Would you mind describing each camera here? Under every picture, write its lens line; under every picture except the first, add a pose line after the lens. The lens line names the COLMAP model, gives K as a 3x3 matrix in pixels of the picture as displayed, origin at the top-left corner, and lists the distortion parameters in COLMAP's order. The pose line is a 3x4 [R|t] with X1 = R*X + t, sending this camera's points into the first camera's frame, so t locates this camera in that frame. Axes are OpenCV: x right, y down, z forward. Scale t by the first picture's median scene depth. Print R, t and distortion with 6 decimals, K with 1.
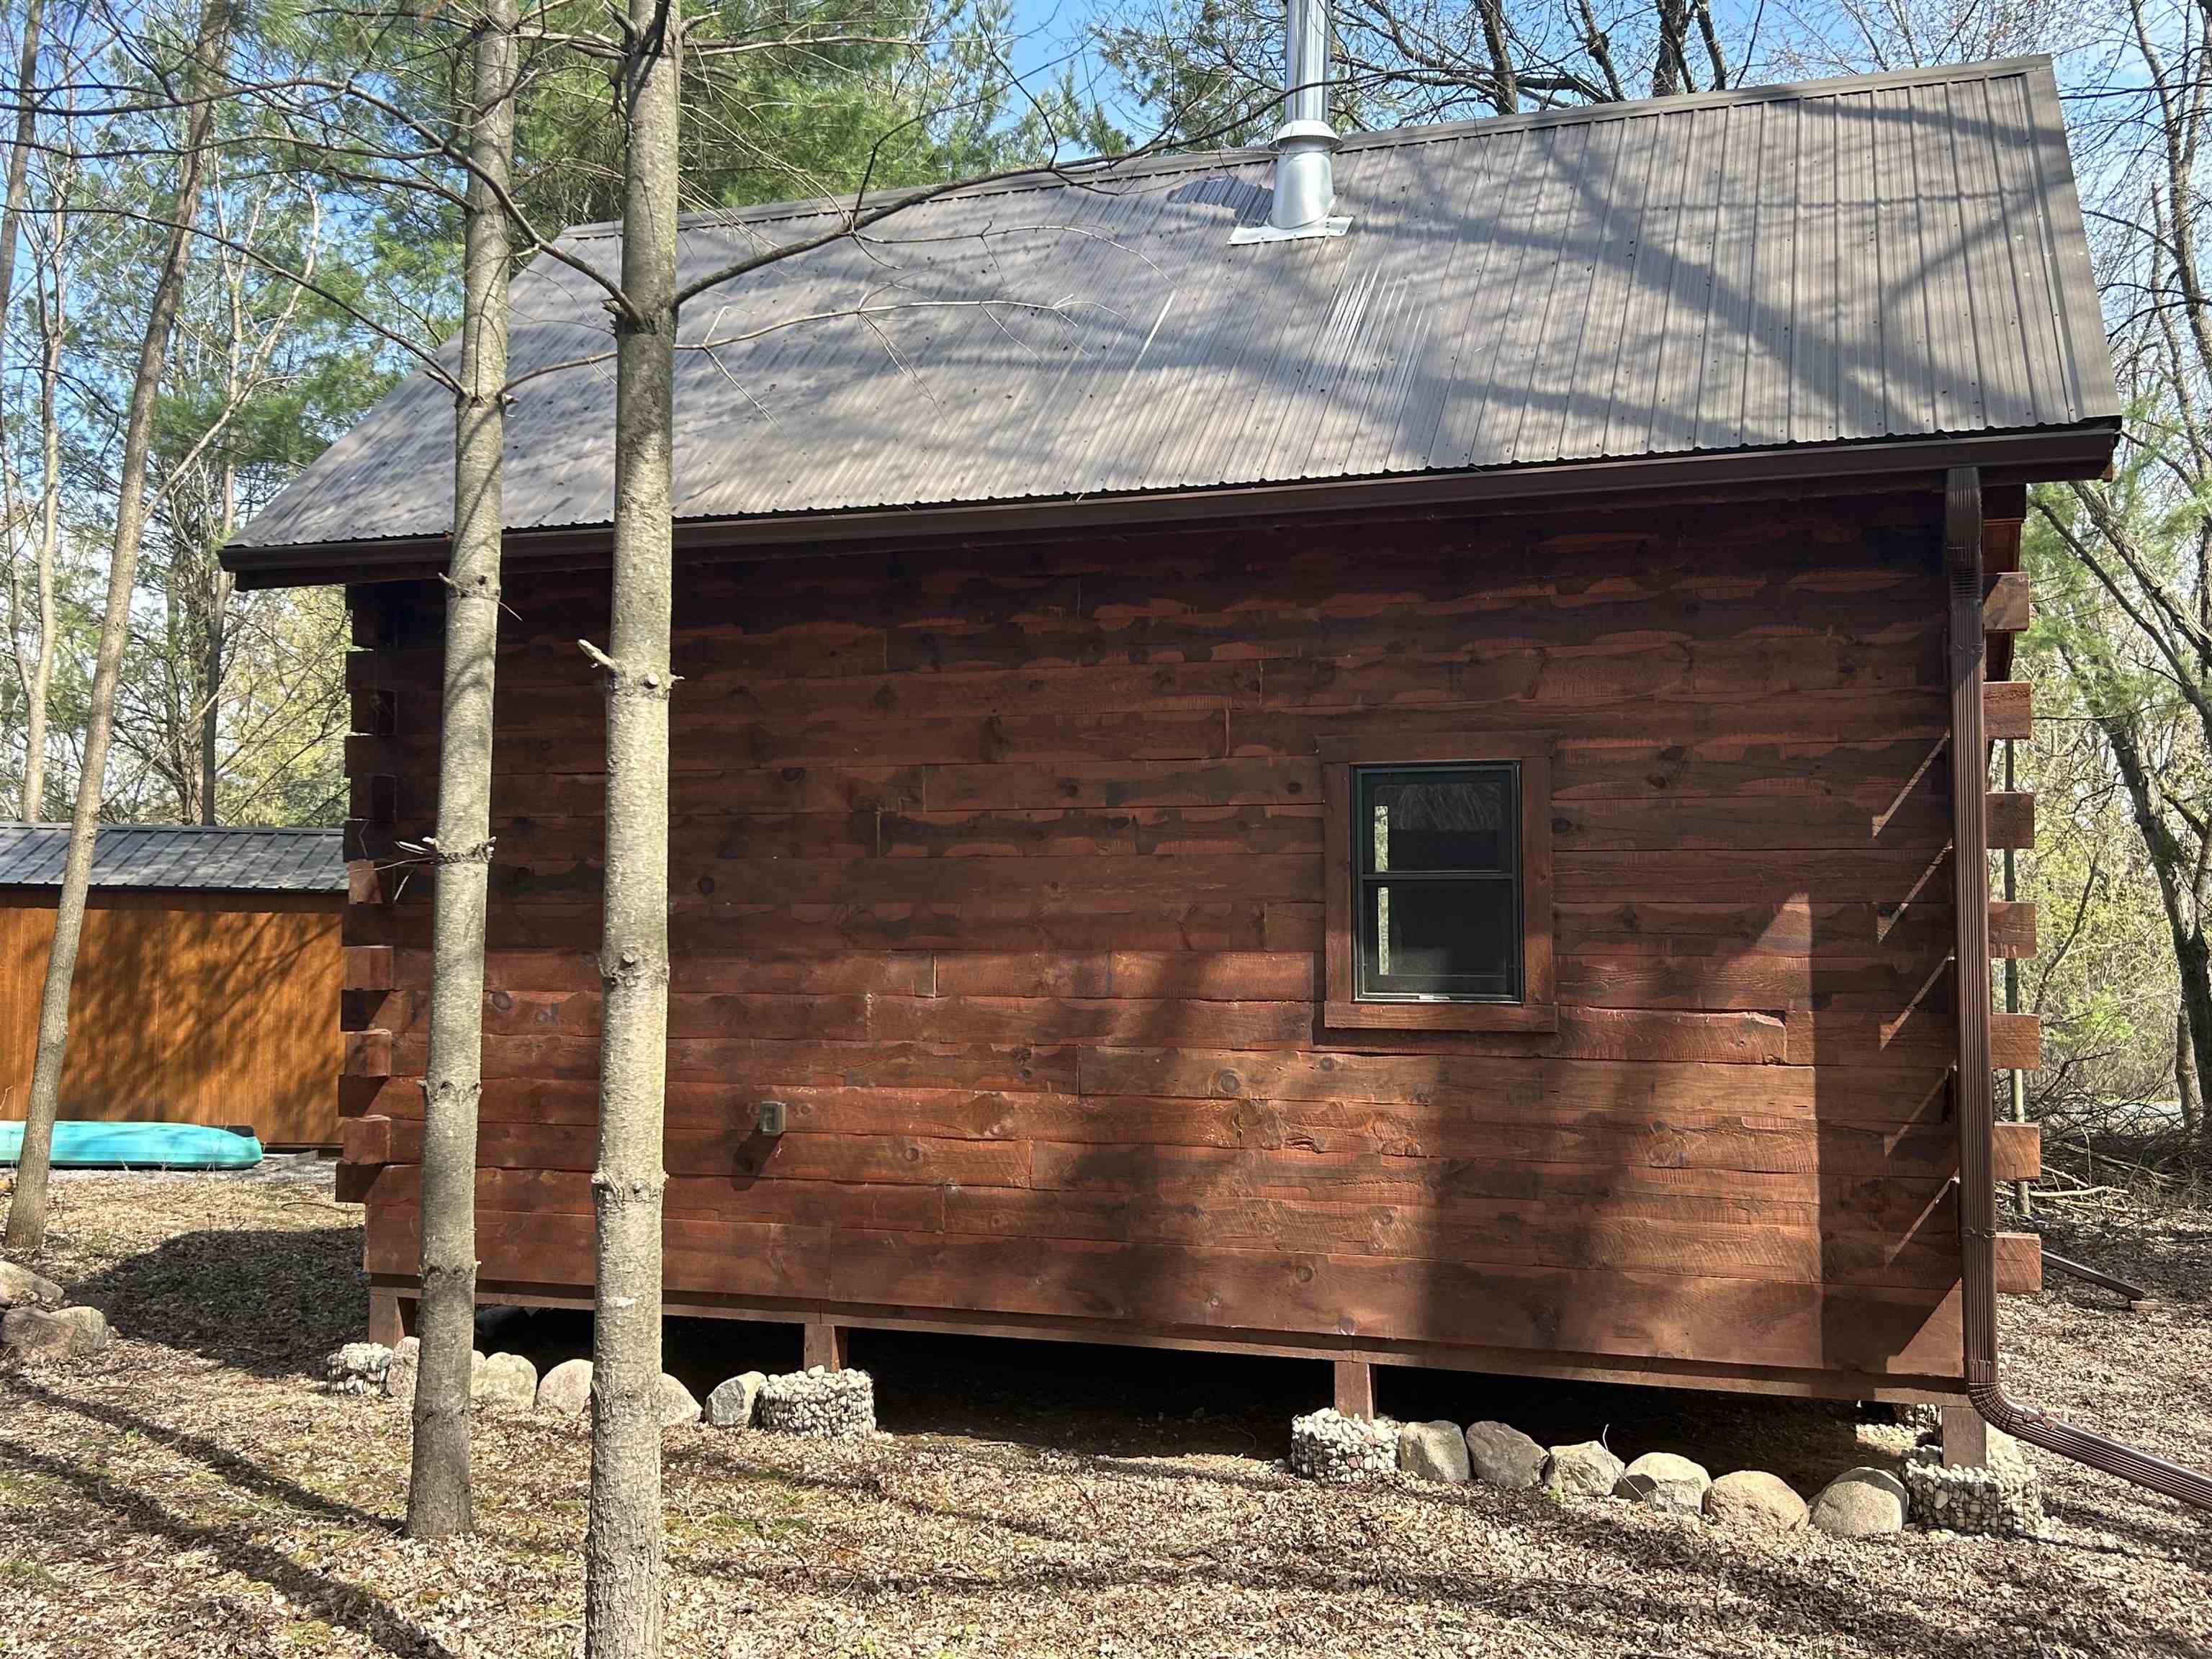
lens RADIAL K [[2117.2, 0, 1105.8], [0, 2117.2, 825.7], [0, 0, 1]] dist [0.003506, 0.000000]
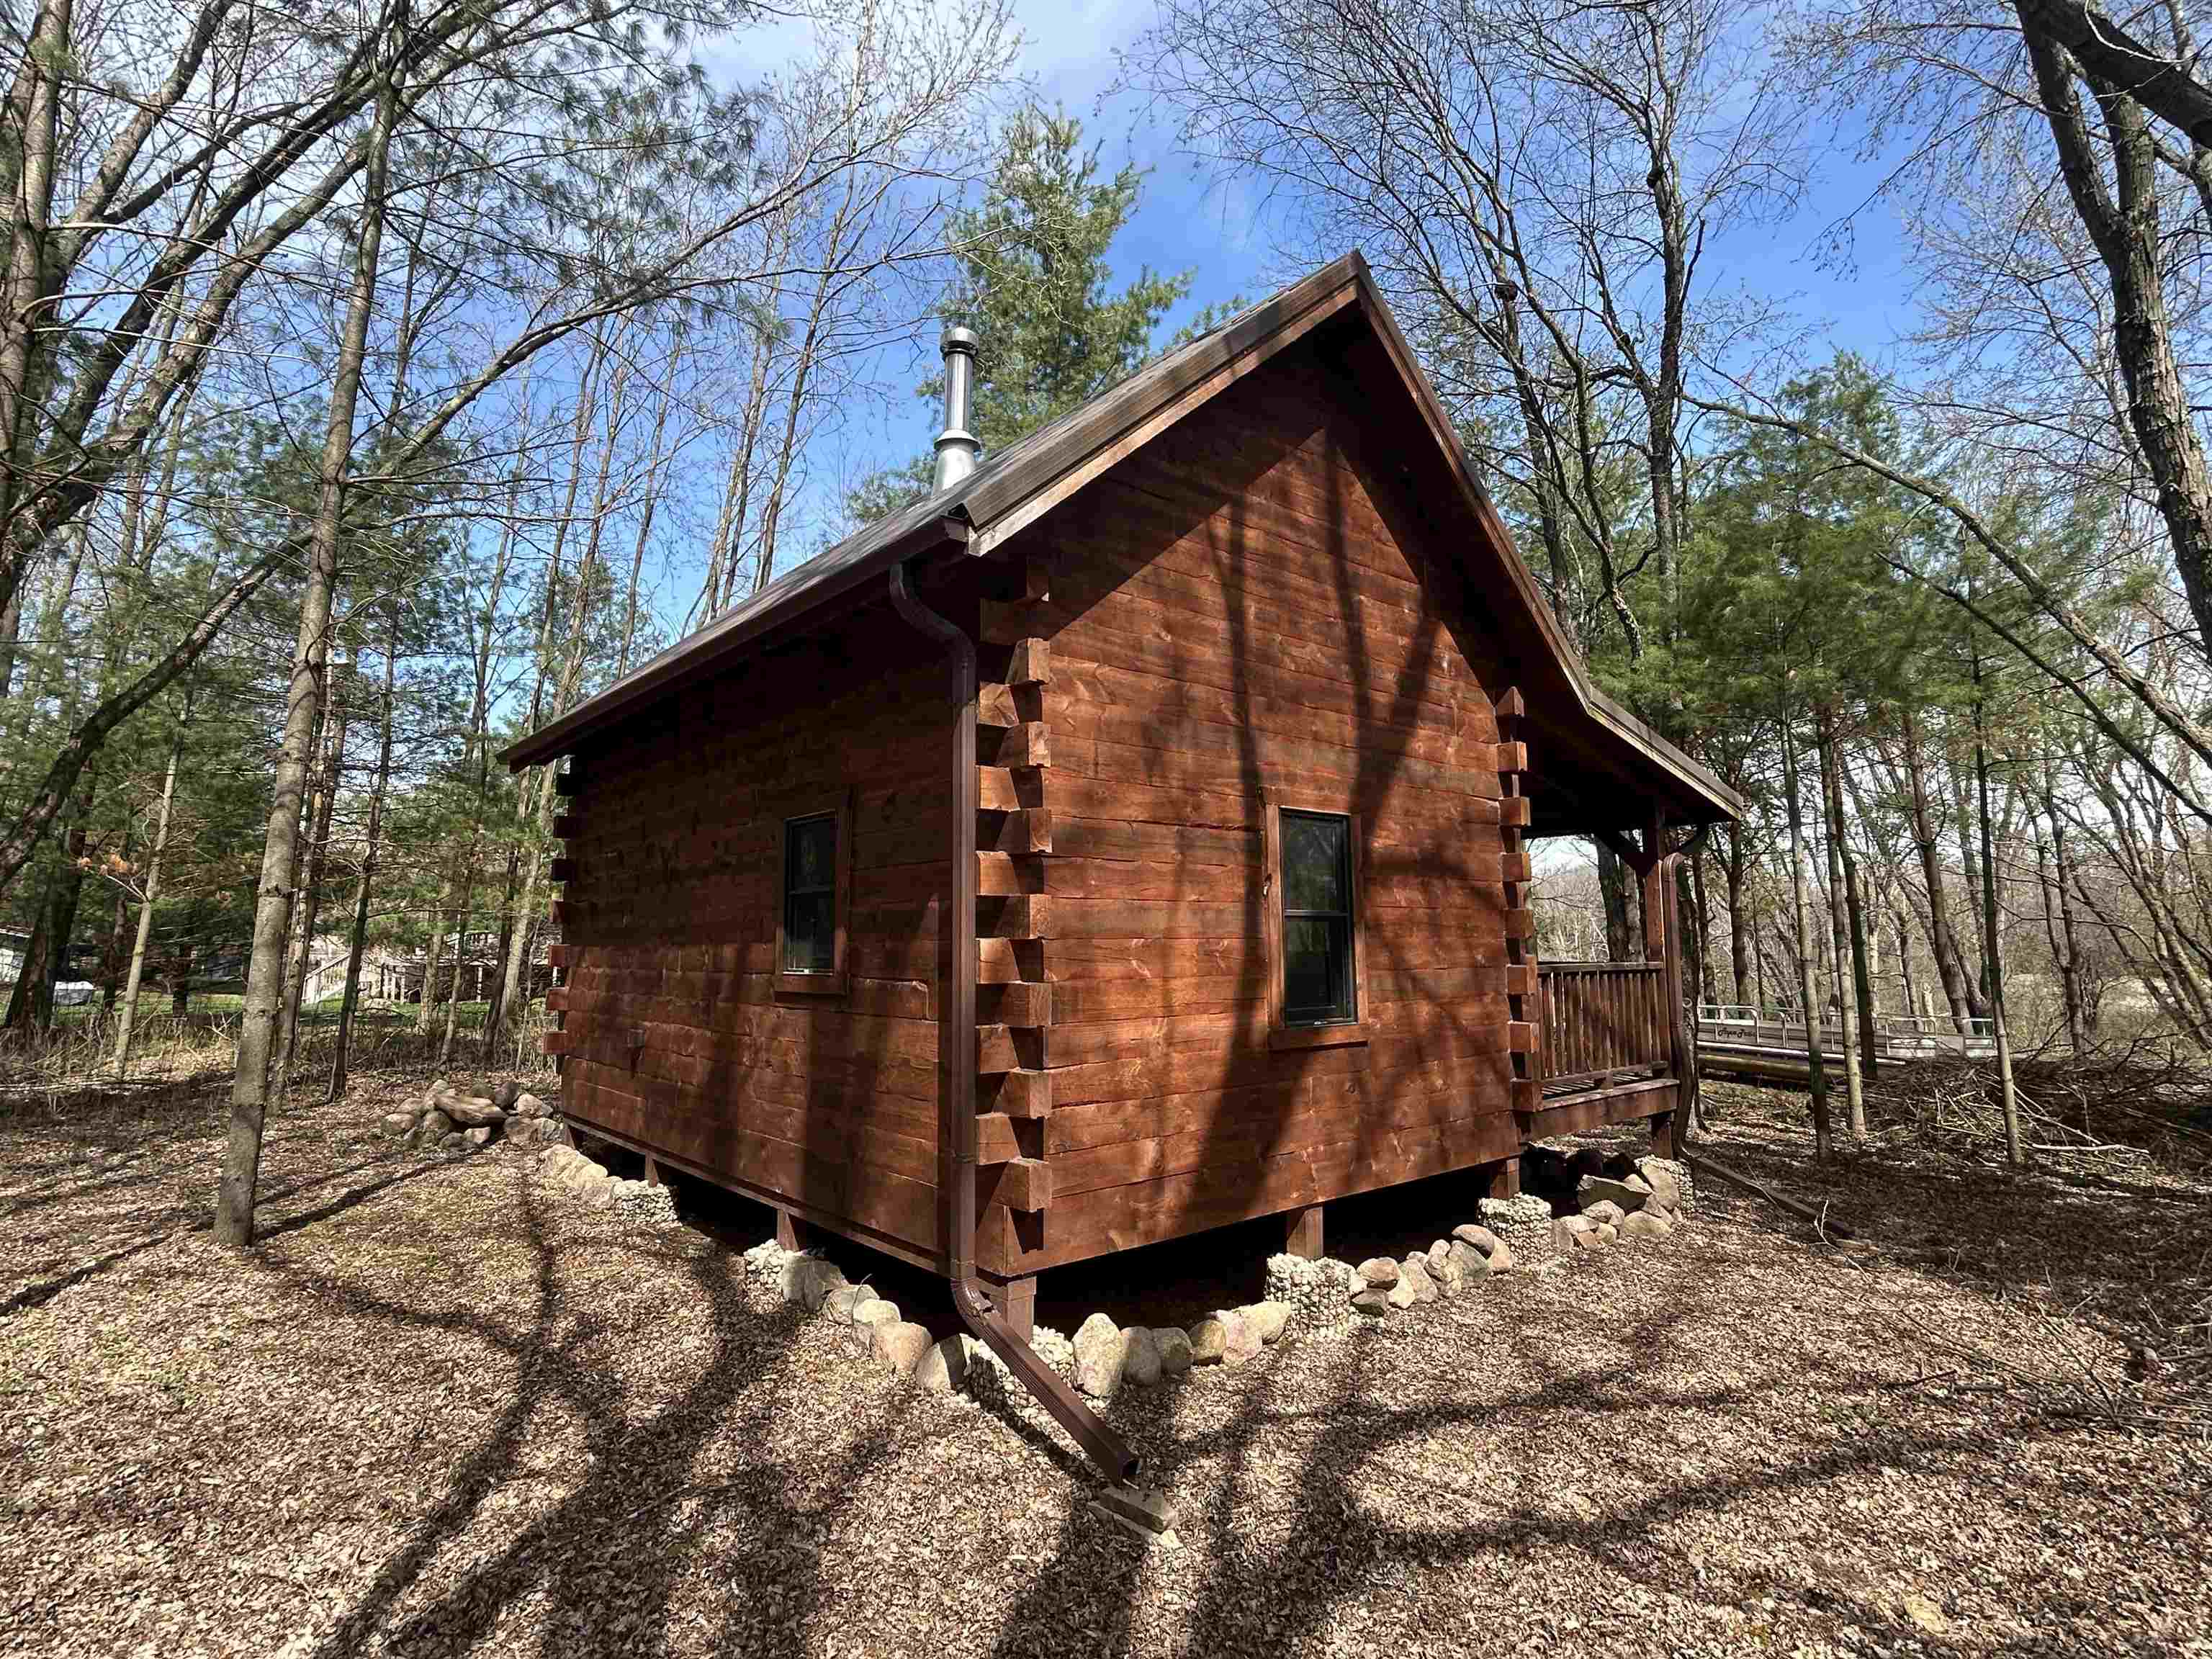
lens RADIAL K [[1119.6, 0, 1105.1], [0, 1119.6, 834.3], [0, 0, 1]] dist [0.000445, 0.001480]
pose [[0.854185, -0.058859, -0.516627, 0.756696], [0.031441, 0.997601, -0.061672, 0.039688], [0.519017, 0.036436, 0.853987, 0.426773]]
